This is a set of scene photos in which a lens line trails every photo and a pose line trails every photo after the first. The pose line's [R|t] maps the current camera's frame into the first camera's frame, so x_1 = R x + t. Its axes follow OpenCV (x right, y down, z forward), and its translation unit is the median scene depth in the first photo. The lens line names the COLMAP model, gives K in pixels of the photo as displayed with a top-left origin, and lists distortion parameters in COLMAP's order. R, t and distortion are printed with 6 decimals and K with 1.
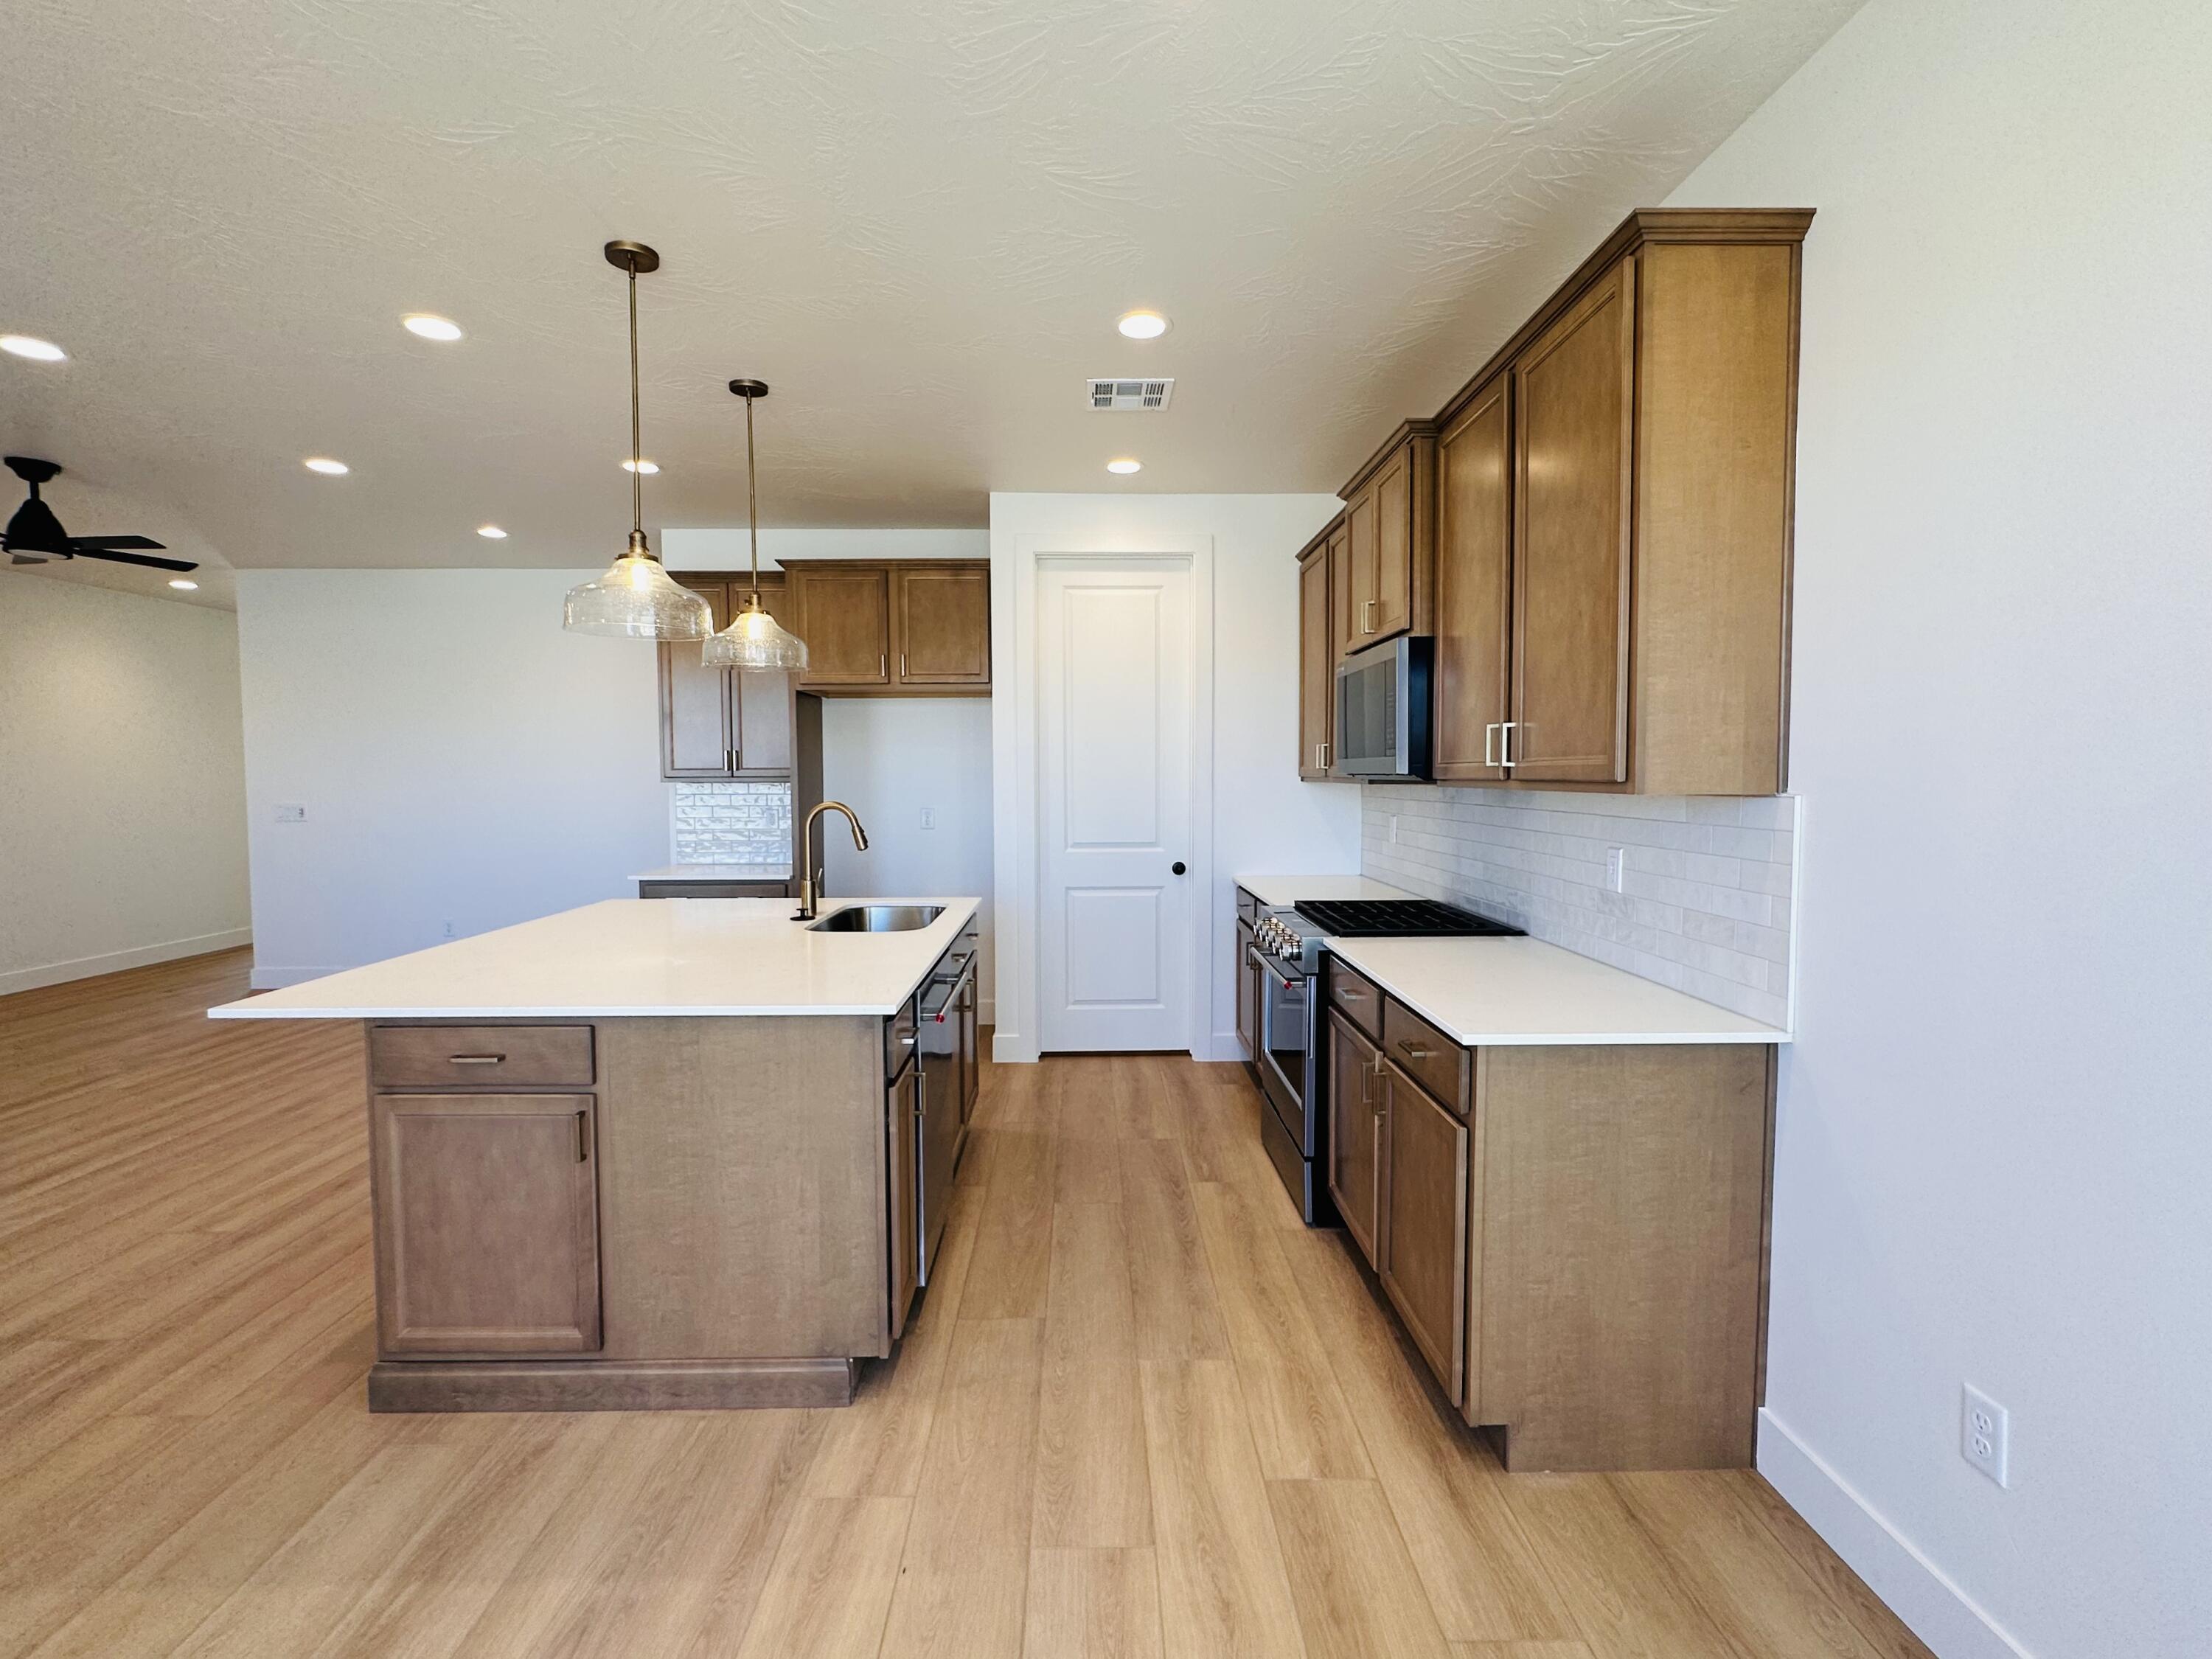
lens RADIAL K [[1036.4, 0, 1102.5], [0, 1036.4, 827.5], [0, 0, 1]] dist [-0.005674, 0.001475]
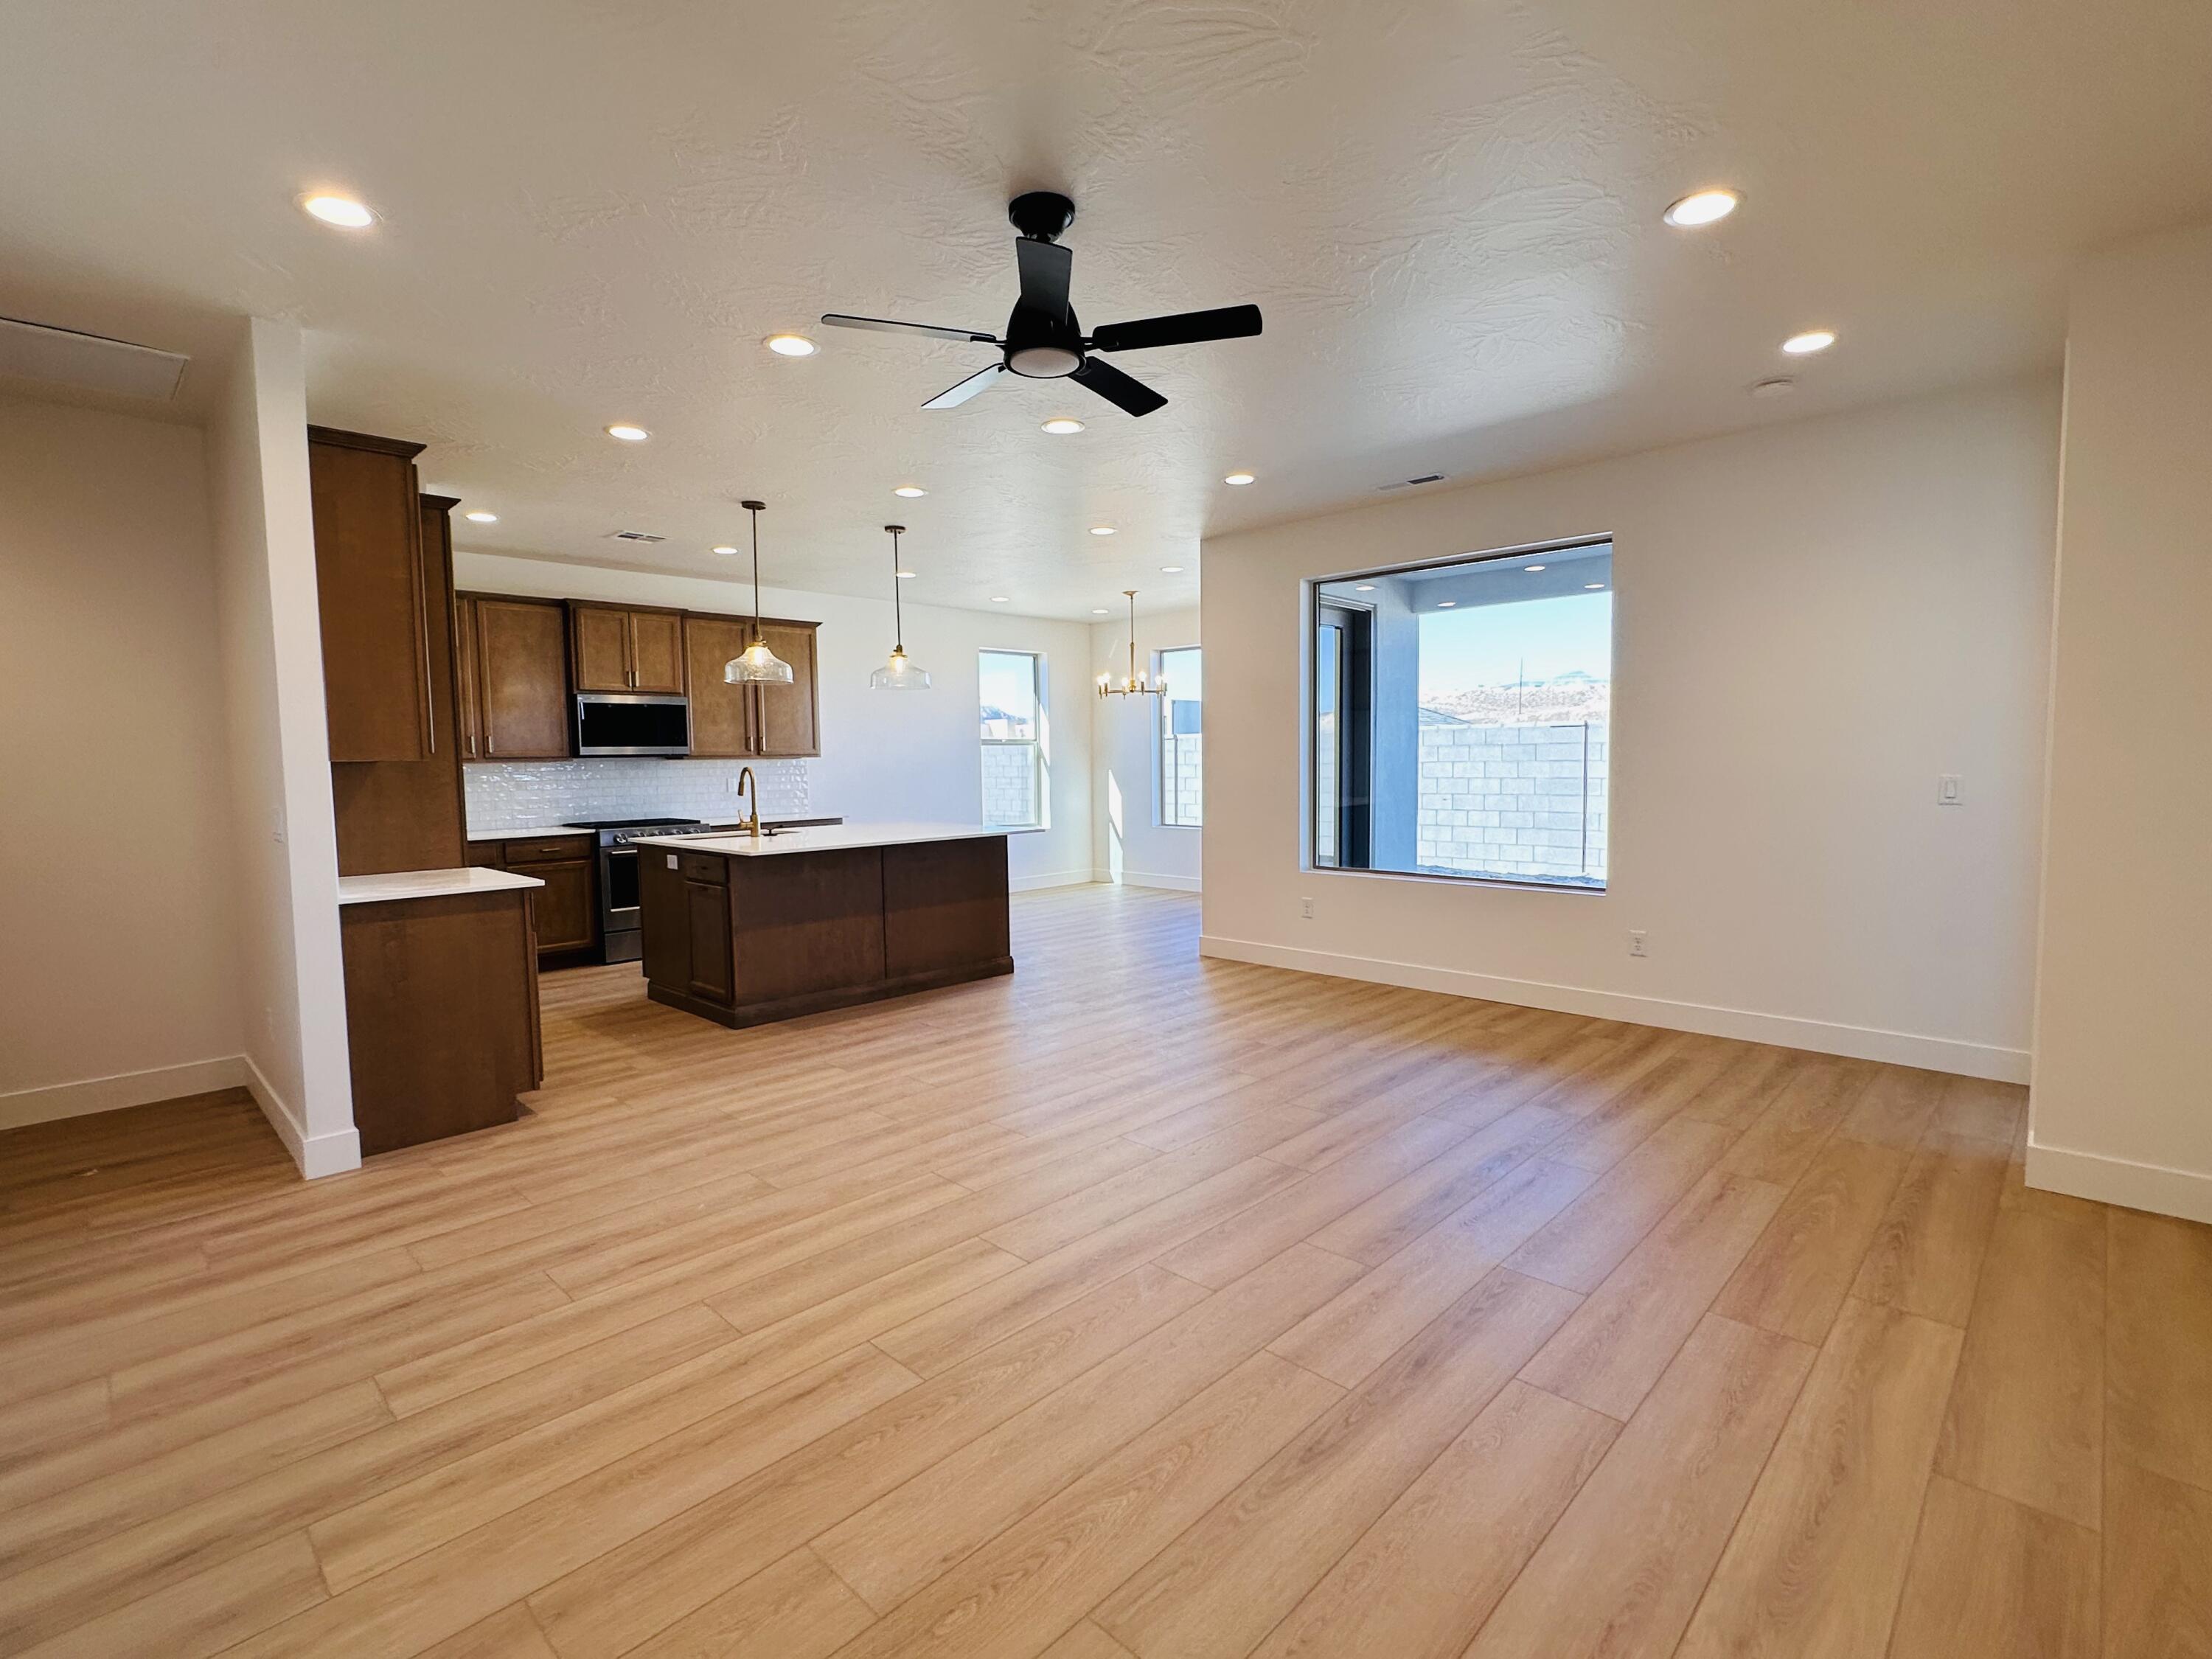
lens RADIAL K [[1036.4, 0, 1106.9], [0, 1036.4, 817.8], [0, 0, 1]] dist [-0.005674, 0.001475]
pose [[-0.704935, -0.028449, 0.708701, -1.964678], [0.055146, 0.993972, 0.094753, -0.073490], [-0.707125, 0.105877, -0.699117, 1.877287]]
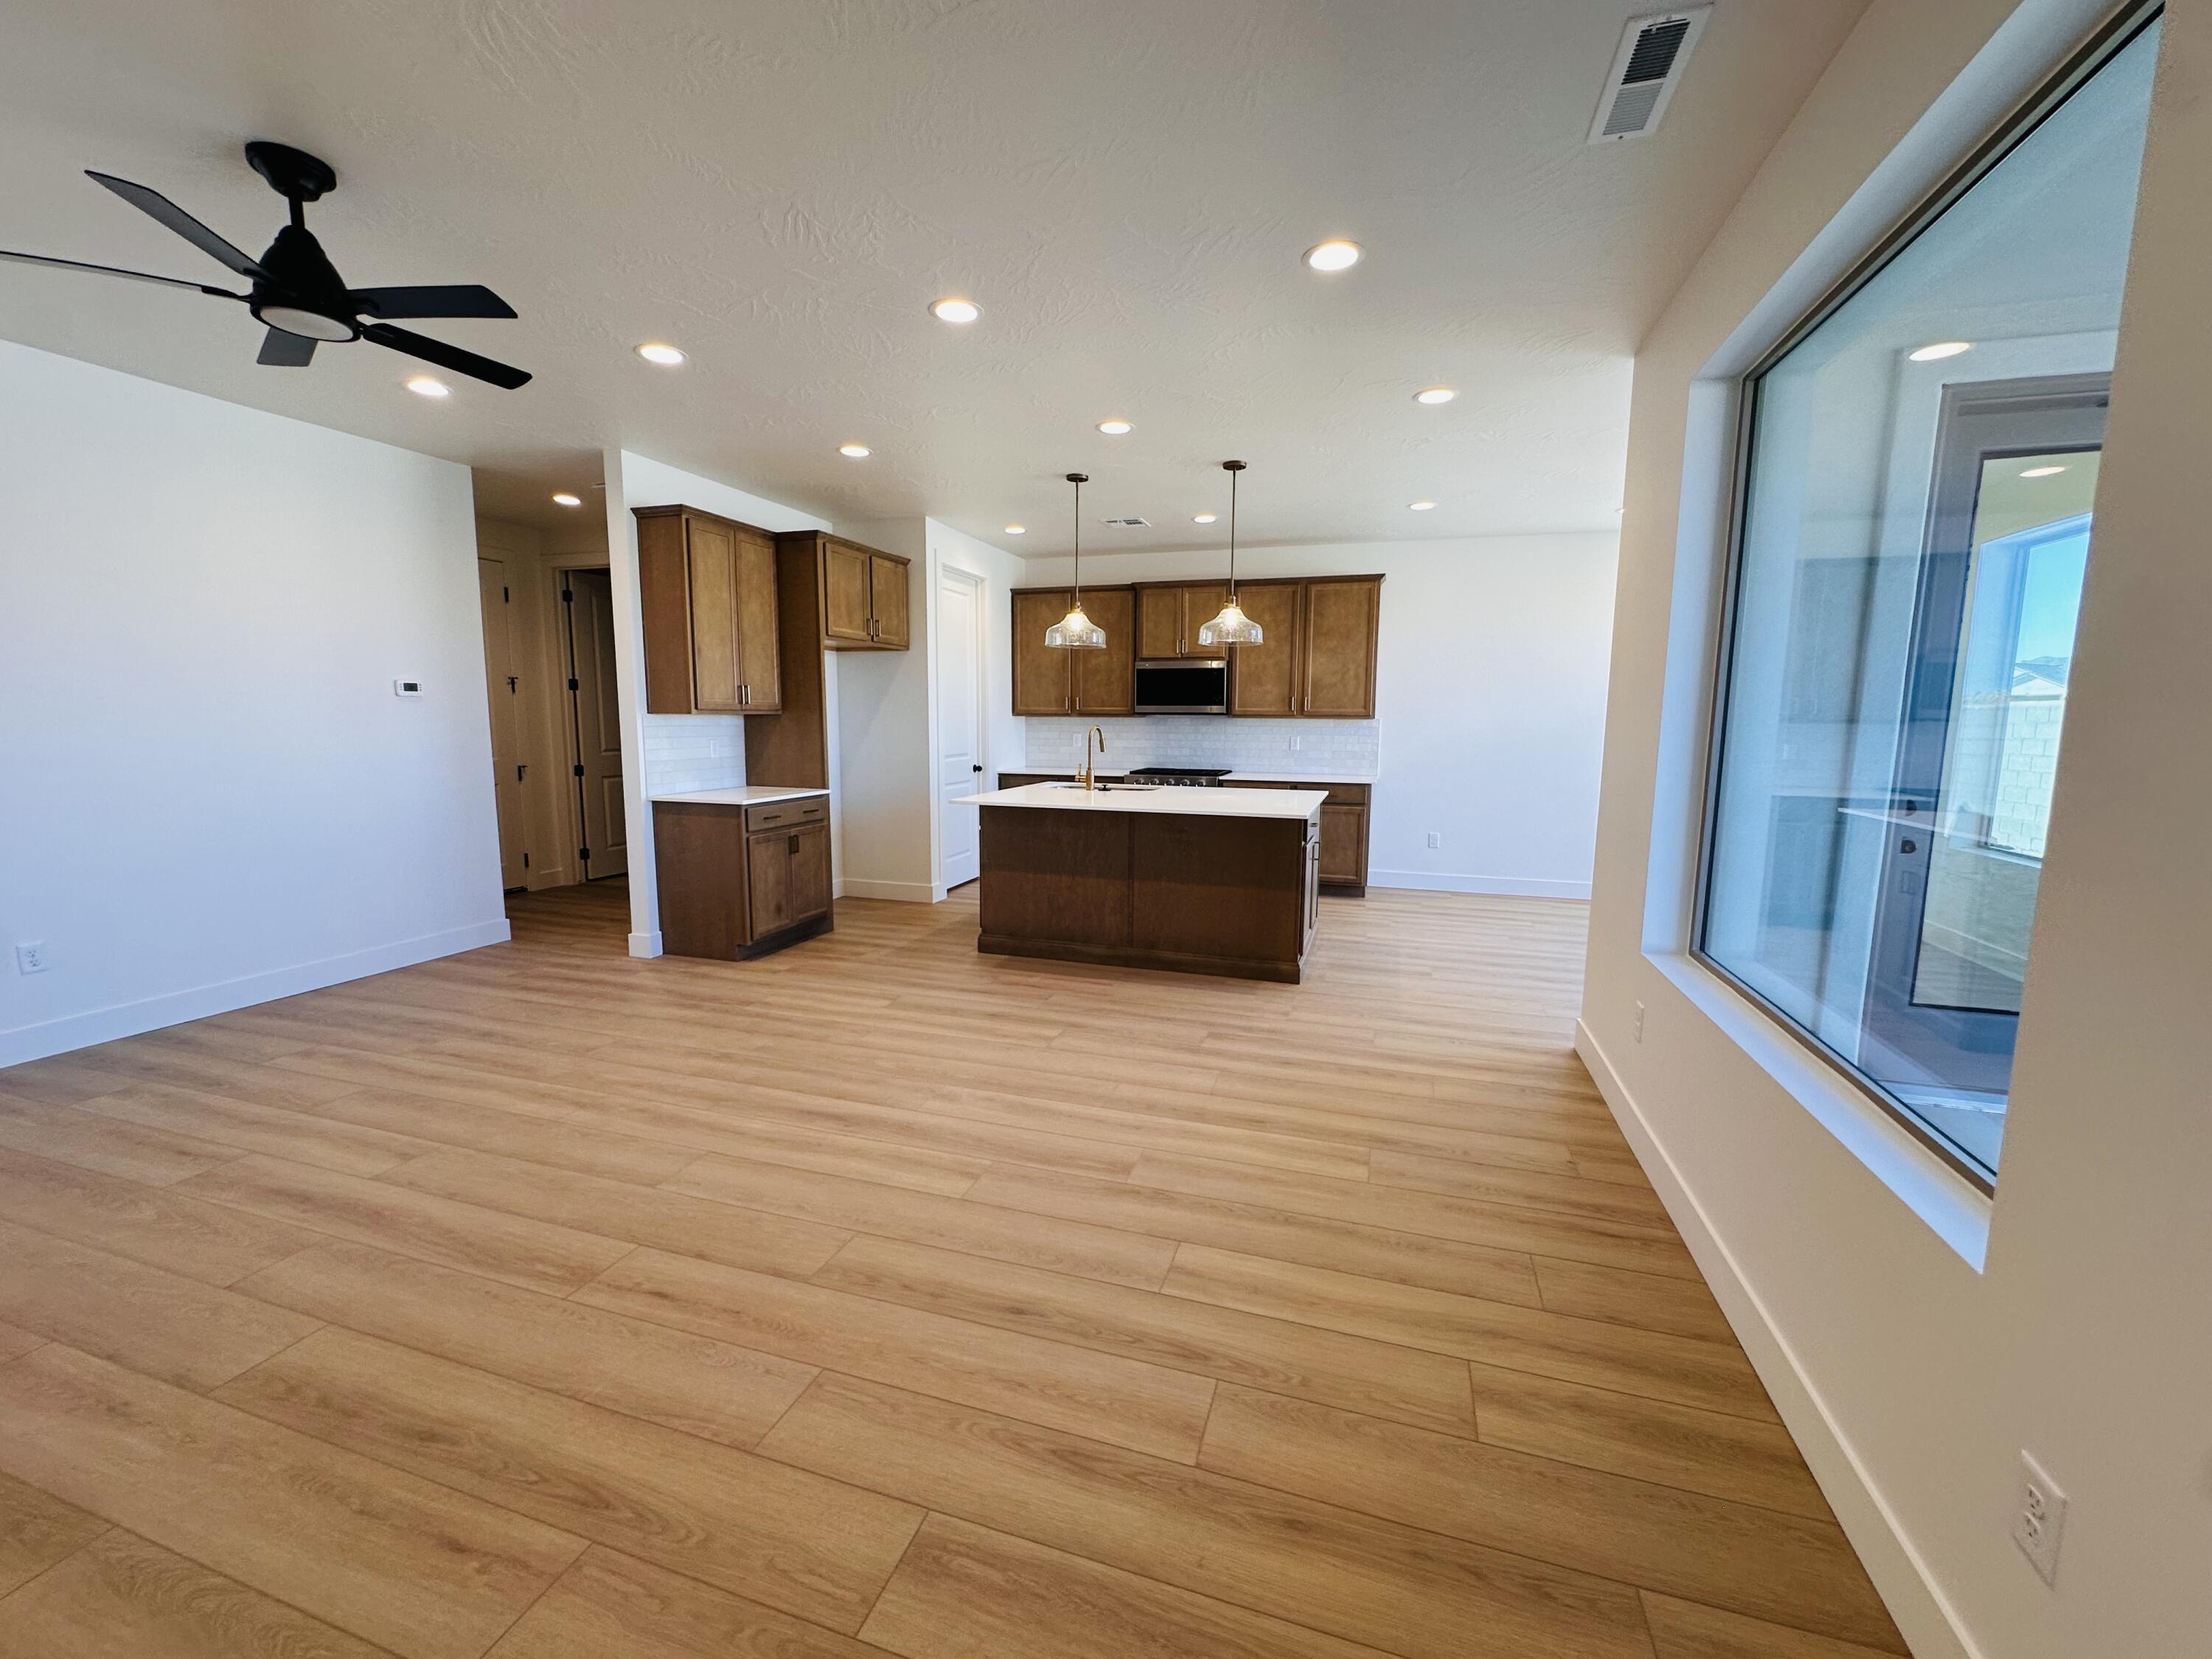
lens RADIAL K [[885.8, 0, 1107.8], [0, 885.8, 827.7], [0, 0, 1]] dist [-0.006887, 0.001551]
pose [[0.320730, -0.112804, 0.940430, -1.835938], [0.042114, 0.993599, 0.104819, -0.009113], [-0.946234, 0.005986, 0.323427, 0.519266]]
